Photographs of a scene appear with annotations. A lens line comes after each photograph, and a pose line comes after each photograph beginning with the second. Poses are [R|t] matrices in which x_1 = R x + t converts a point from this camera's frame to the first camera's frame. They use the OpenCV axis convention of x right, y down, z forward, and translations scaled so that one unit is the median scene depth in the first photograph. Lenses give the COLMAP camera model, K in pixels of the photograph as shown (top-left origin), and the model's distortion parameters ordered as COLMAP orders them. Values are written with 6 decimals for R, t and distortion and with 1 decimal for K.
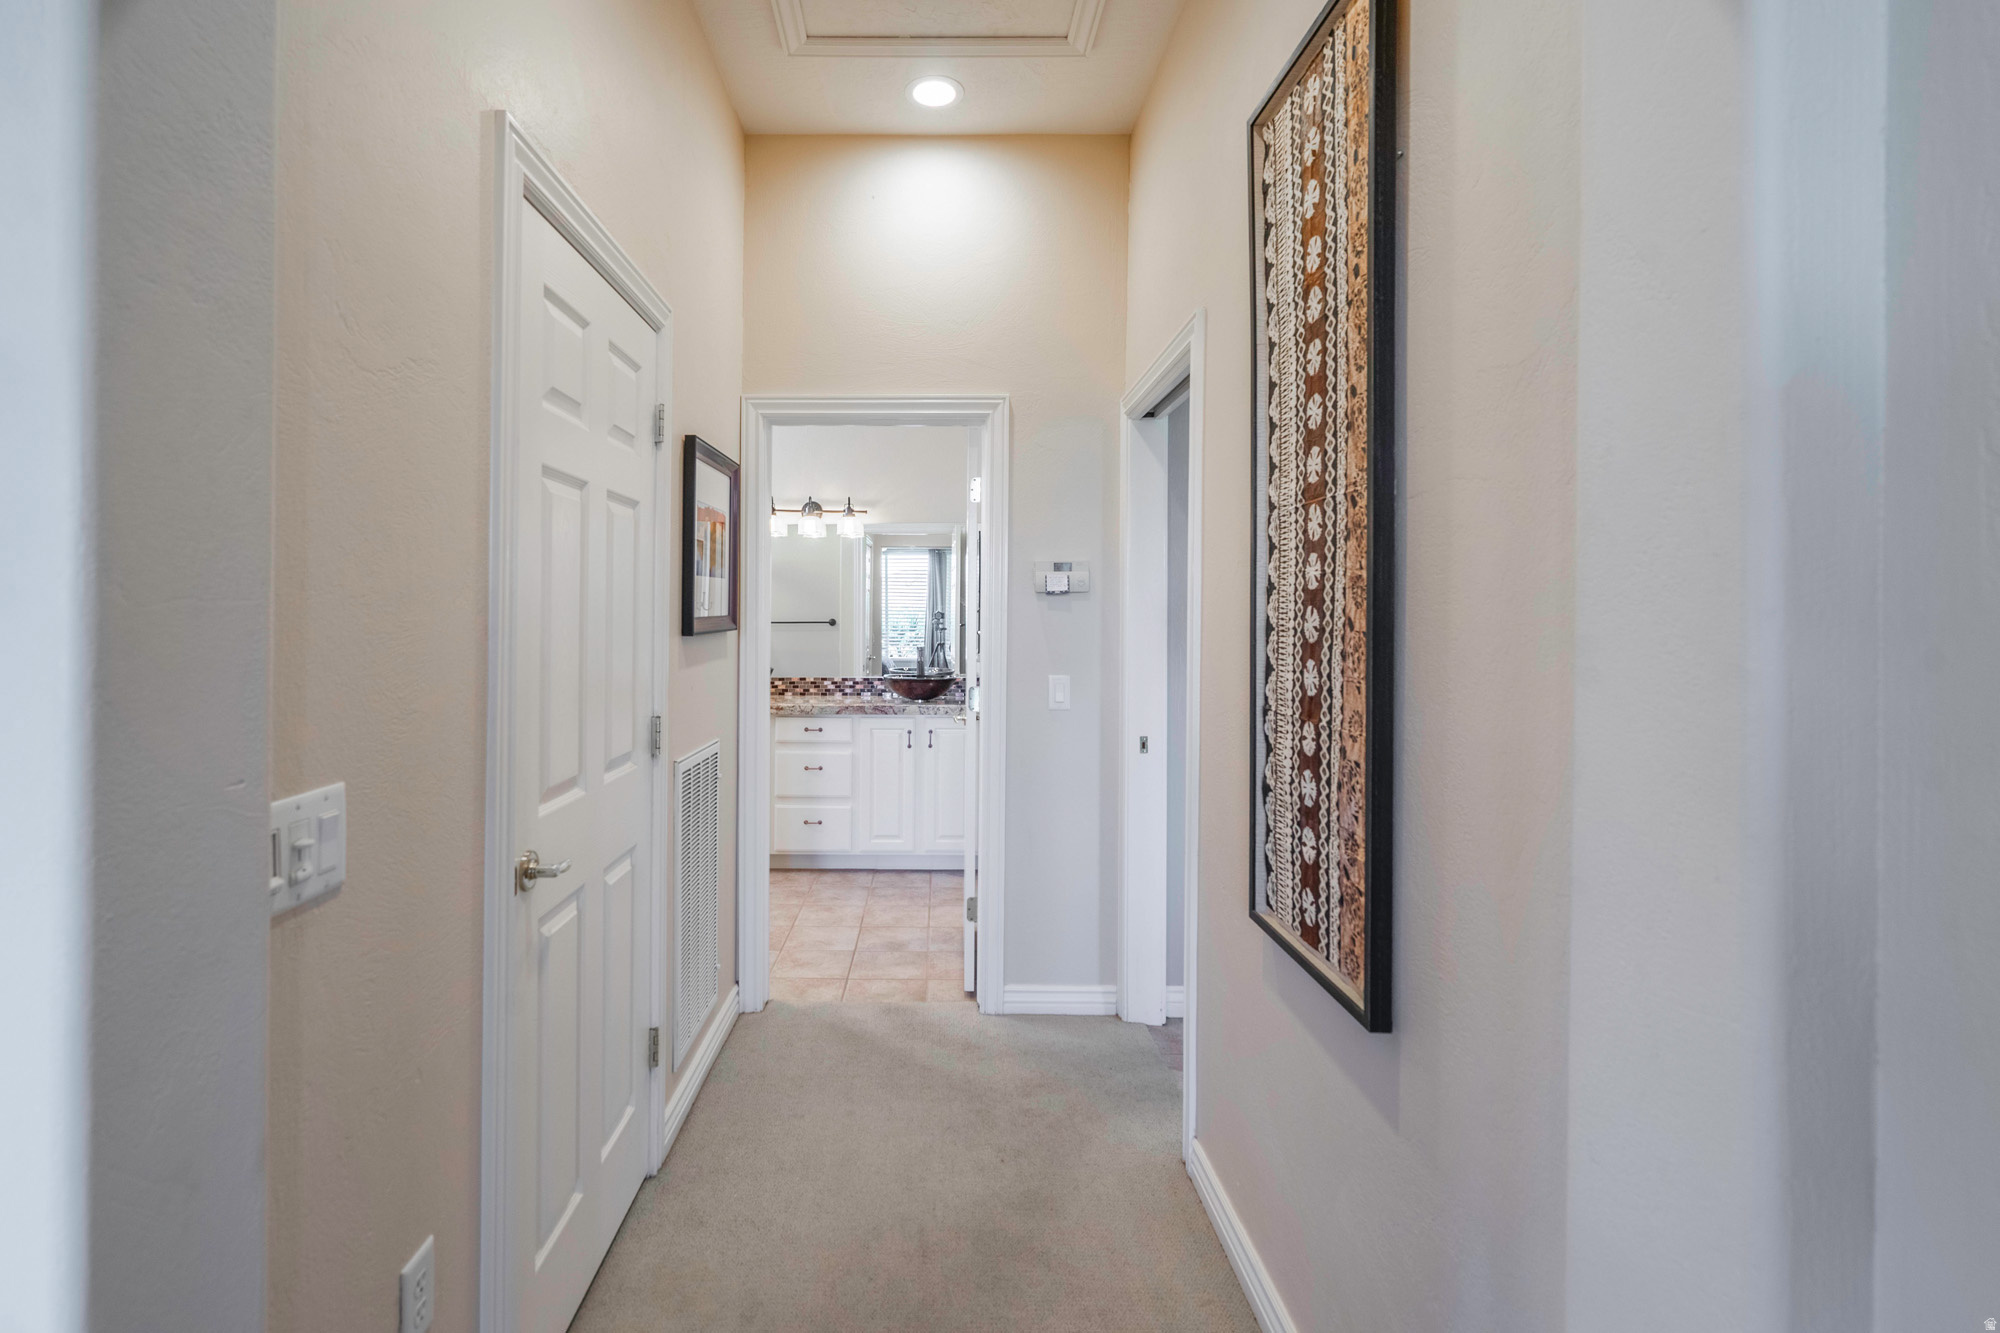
lens RADIAL K [[919.8, 0, 1001.1], [0, 919.8, 610.5], [0, 0, 1]] dist [-0.000183, -0.000010]
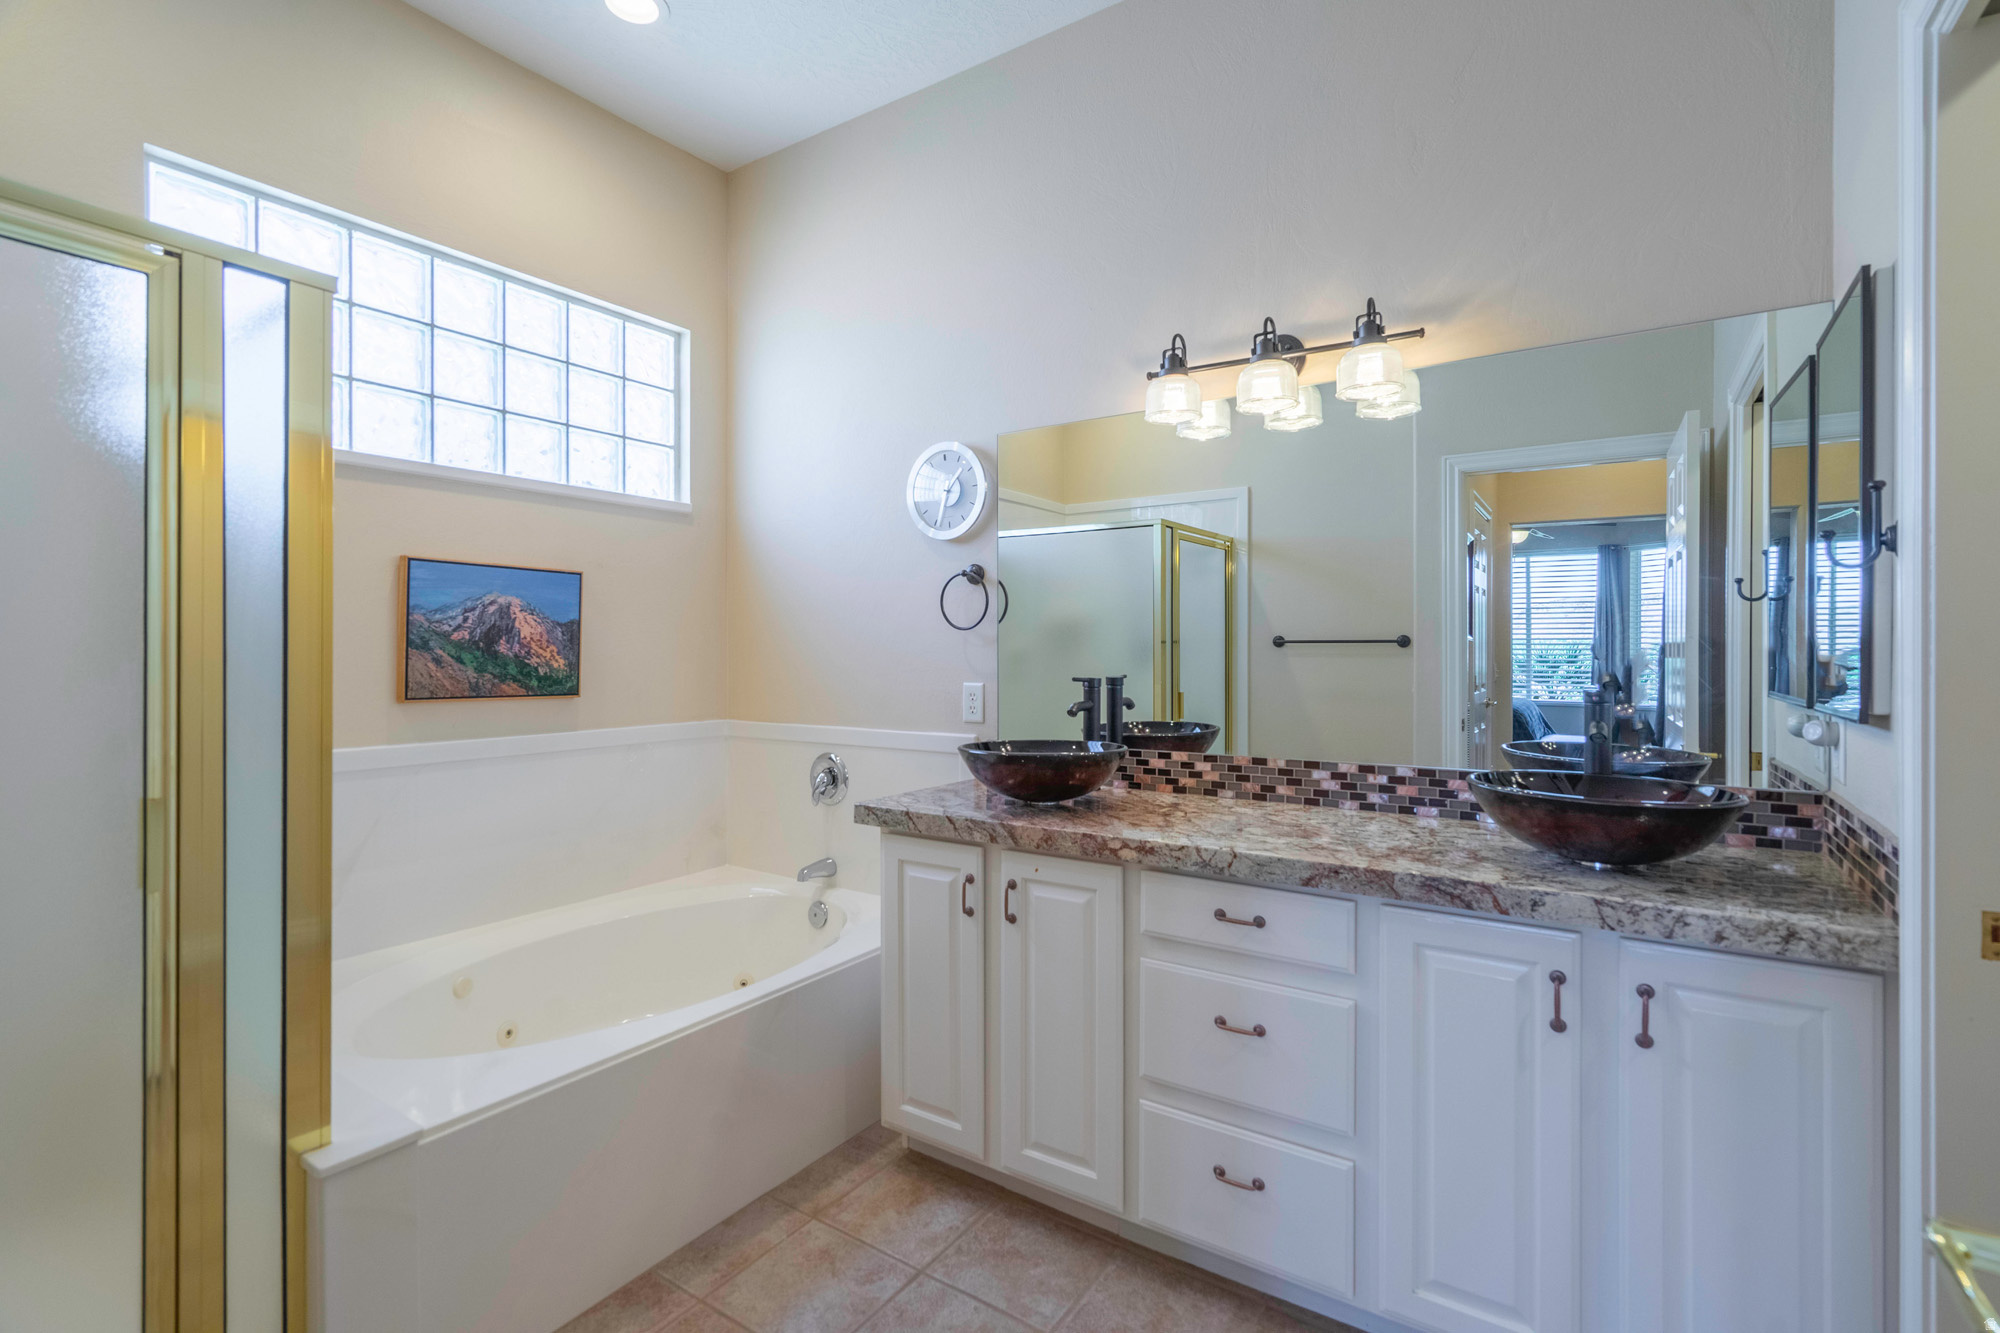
lens RADIAL K [[918.7, 0, 968.3], [0, 918.7, 651.1], [0, 0, 1]] dist [-0.002239, -0.000227]
pose [[0.779225, -0.005840, -0.626717, -0.056140], [0.010698, 0.999935, 0.003983, 0.020974], [0.626653, -0.009808, 0.779236, 0.589701]]
